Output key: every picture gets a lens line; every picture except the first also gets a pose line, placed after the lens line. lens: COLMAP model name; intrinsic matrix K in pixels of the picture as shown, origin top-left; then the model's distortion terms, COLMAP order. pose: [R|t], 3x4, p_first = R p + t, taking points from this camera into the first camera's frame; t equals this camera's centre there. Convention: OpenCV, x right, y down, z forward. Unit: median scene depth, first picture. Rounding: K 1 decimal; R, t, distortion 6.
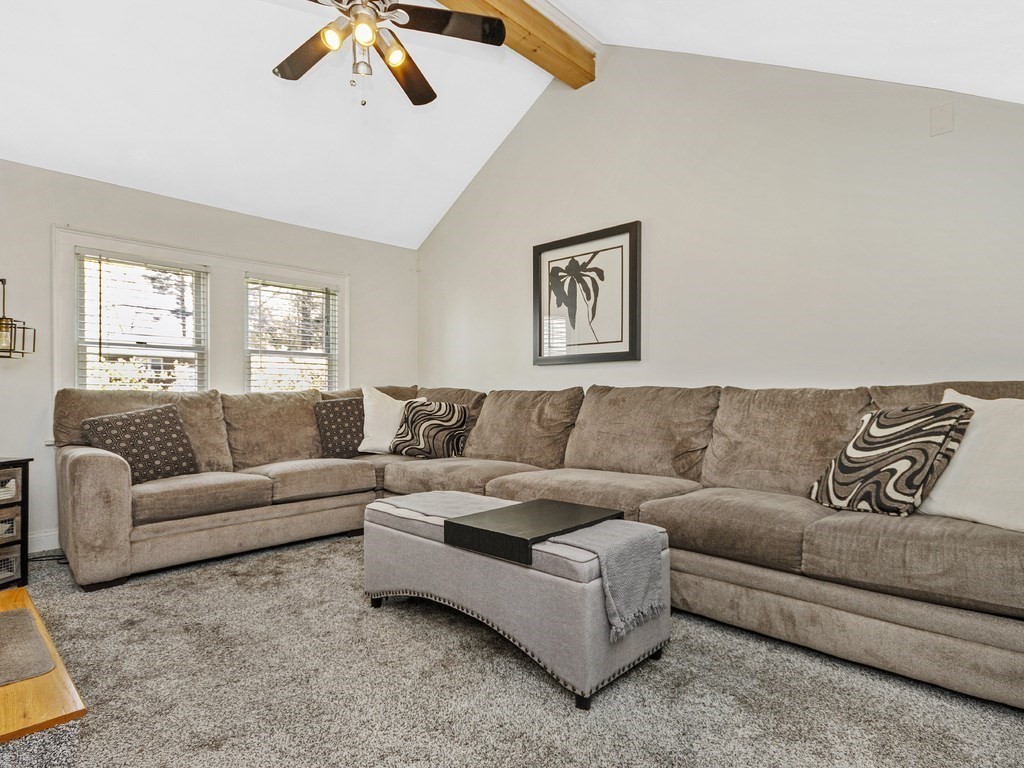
lens RADIAL K [[547.0, 0, 522.4], [0, 547.0, 391.0], [0, 0, 1]] dist [-0.000869, -0.001508]
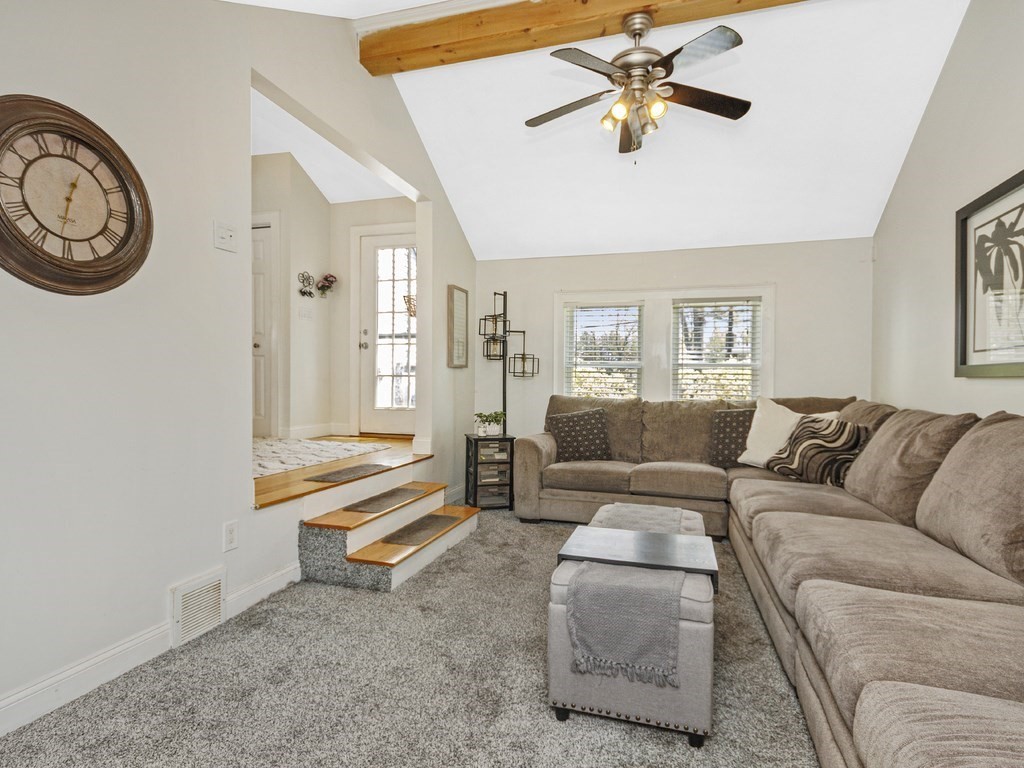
lens RADIAL K [[547.0, 0, 522.4], [0, 547.0, 391.0], [0, 0, 1]] dist [-0.000869, -0.001508]
pose [[0.439451, 0.026773, -0.897868, 0.448244], [-0.009191, 0.999637, 0.025309, -0.045814], [0.898220, -0.002870, 0.439538, 0.188503]]
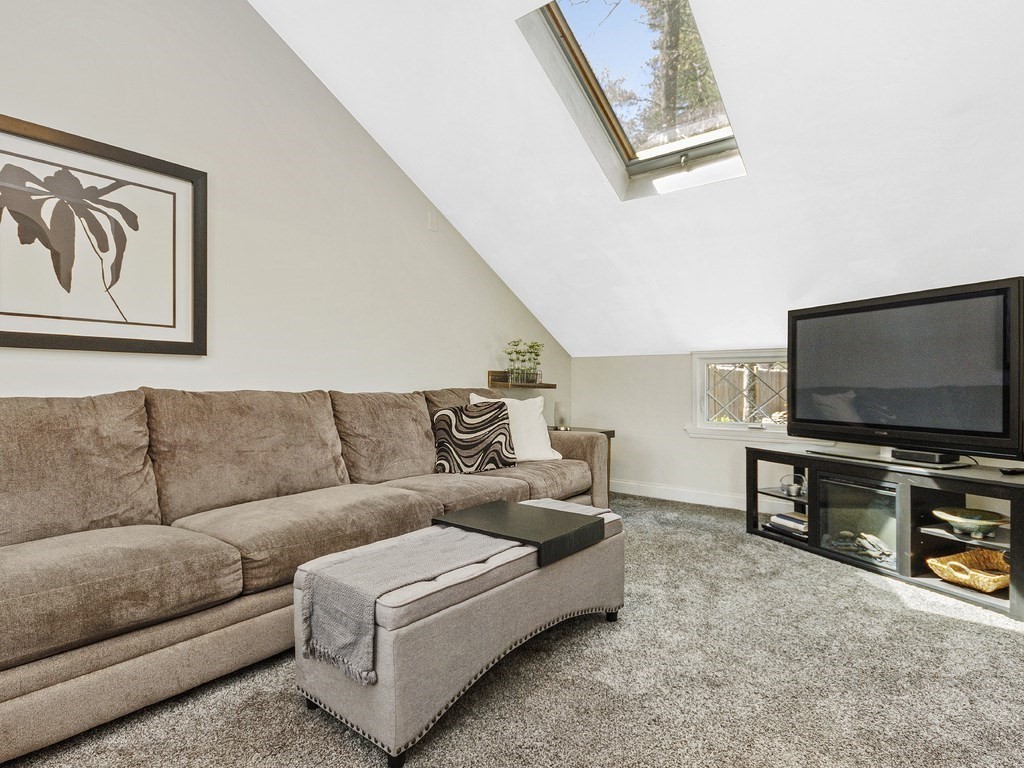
lens RADIAL K [[547.0, 0, 522.4], [0, 547.0, 391.0], [0, 0, 1]] dist [-0.000869, -0.001508]
pose [[-0.080614, -0.006532, 0.996724, -0.543328], [-0.006835, 0.999959, 0.006001, -0.012598], [-0.996722, -0.006329, -0.080656, 0.569202]]
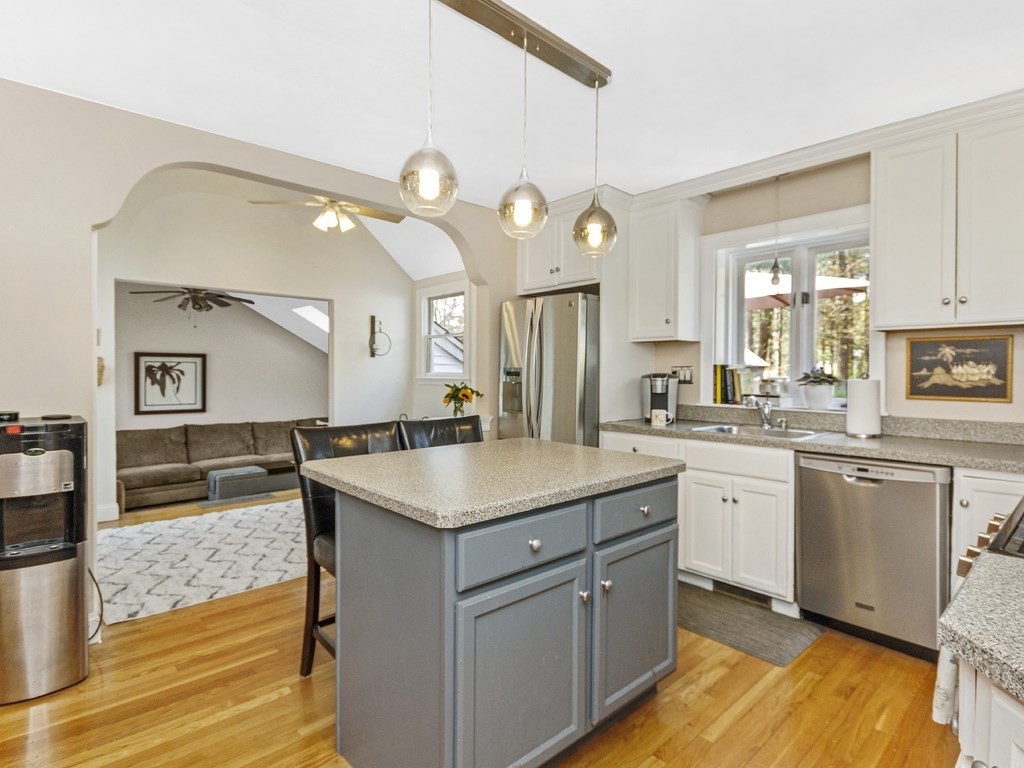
lens RADIAL K [[541.5, 0, 539.7], [0, 541.5, 376.3], [0, 0, 1]] dist [0.001791, -0.000034]
pose [[0.048490, -0.005913, 0.998806, -1.911148], [-0.008712, 0.999942, 0.006342, -0.221089], [-0.998786, -0.009010, 0.048436, -0.520725]]
